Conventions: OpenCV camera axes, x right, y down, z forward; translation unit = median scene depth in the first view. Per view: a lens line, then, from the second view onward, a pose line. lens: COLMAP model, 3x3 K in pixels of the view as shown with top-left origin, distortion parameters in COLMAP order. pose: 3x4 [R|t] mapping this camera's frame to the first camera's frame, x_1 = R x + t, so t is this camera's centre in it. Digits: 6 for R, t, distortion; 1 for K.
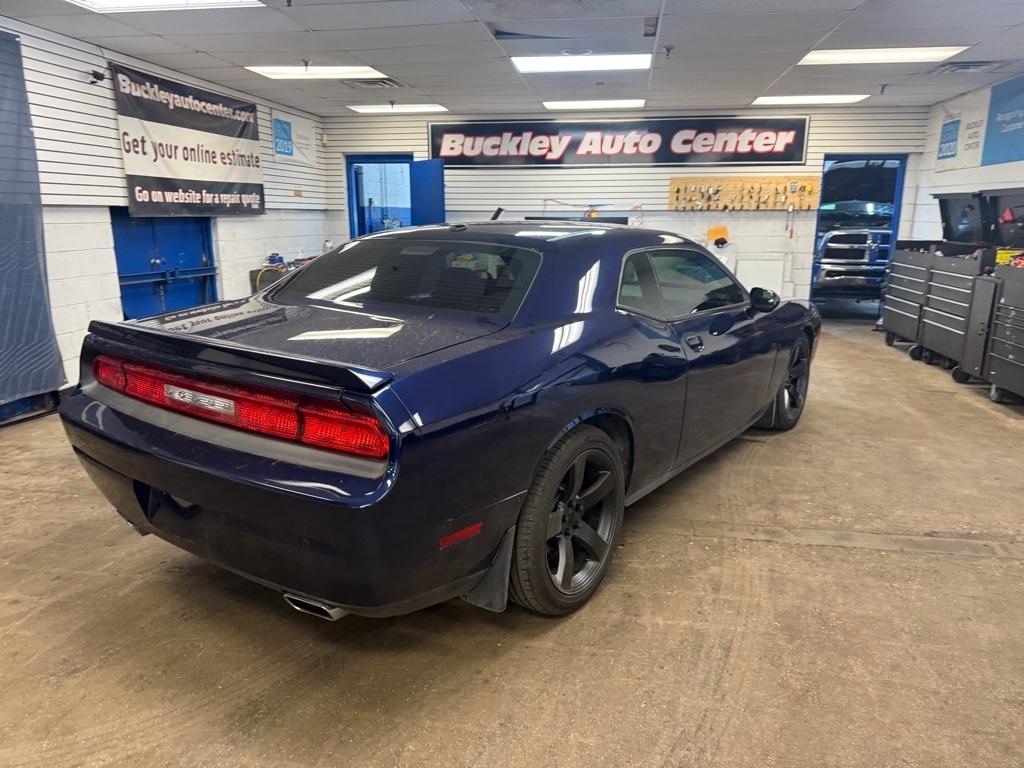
lens RADIAL K [[727.0, 0, 504.5], [0, 727.0, 380.4], [0, 0, 1]] dist [0.021741, -0.027871]
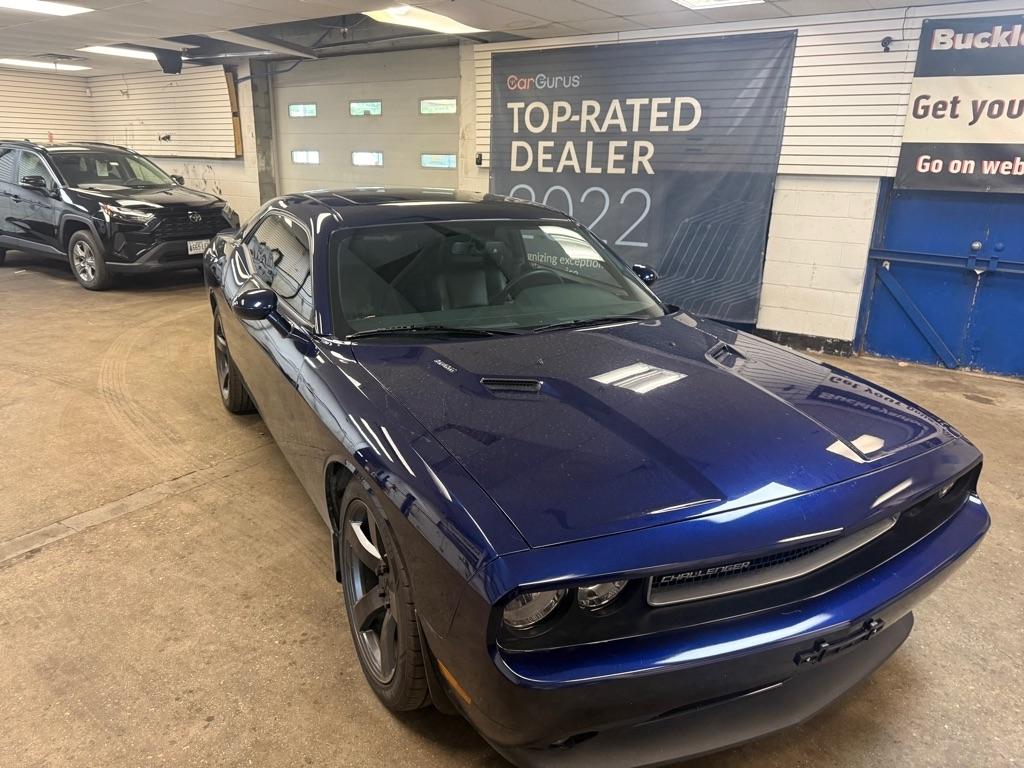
lens RADIAL K [[727.0, 0, 505.2], [0, 727.0, 390.0], [0, 0, 1]] dist [0.021741, -0.027871]
pose [[-0.435201, 0.264346, -0.860652, 0.605345], [-0.220426, 0.895550, 0.386526, -0.252546], [0.872933, 0.357927, -0.331476, 0.997826]]
